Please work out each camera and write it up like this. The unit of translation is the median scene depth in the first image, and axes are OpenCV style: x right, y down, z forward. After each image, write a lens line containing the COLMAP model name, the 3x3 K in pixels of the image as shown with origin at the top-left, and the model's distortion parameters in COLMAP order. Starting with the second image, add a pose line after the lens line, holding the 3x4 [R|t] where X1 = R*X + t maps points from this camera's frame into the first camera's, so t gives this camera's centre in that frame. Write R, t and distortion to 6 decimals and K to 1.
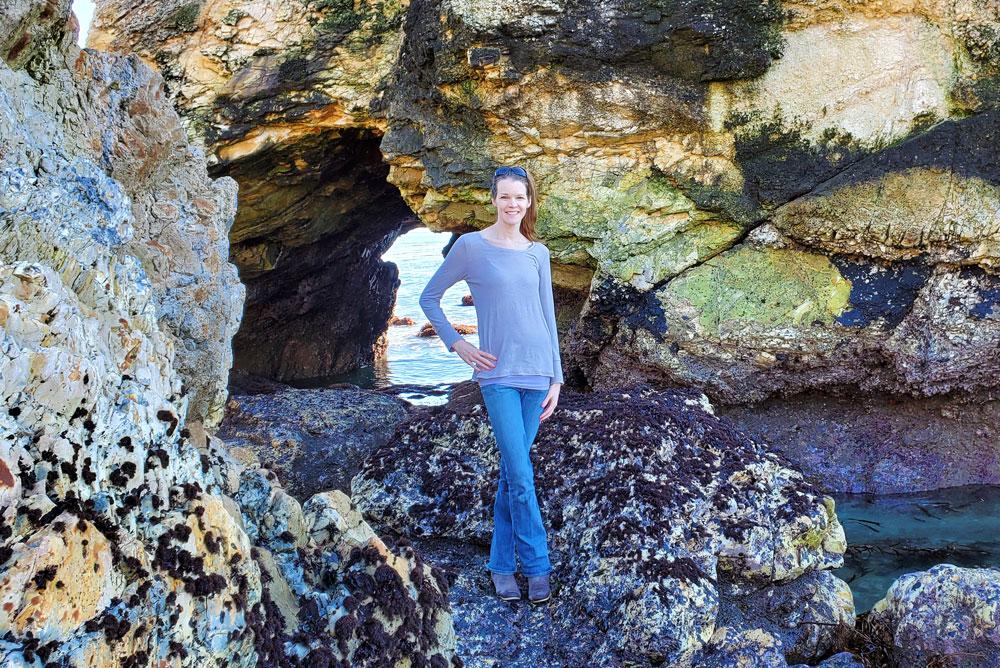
lens RADIAL K [[872.7, 0, 500.0], [0, 872.7, 334.0], [0, 0, 1]] dist [0.176247, -0.001177]
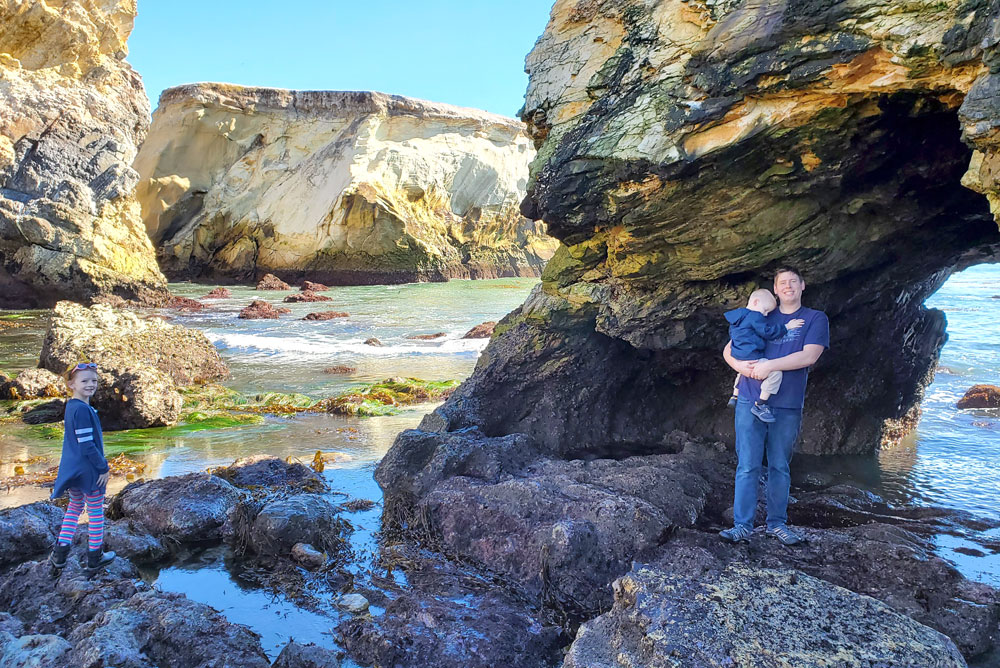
lens RADIAL K [[1130.6, 0, 501.2], [0, 1130.6, 358.6], [0, 0, 1]] dist [-0.020382, -0.011854]
pose [[0.879569, 0.084205, -0.468260, -0.038565], [-0.097861, 0.995188, -0.004861, -0.033441], [0.465598, 0.050100, 0.883577, 0.234115]]
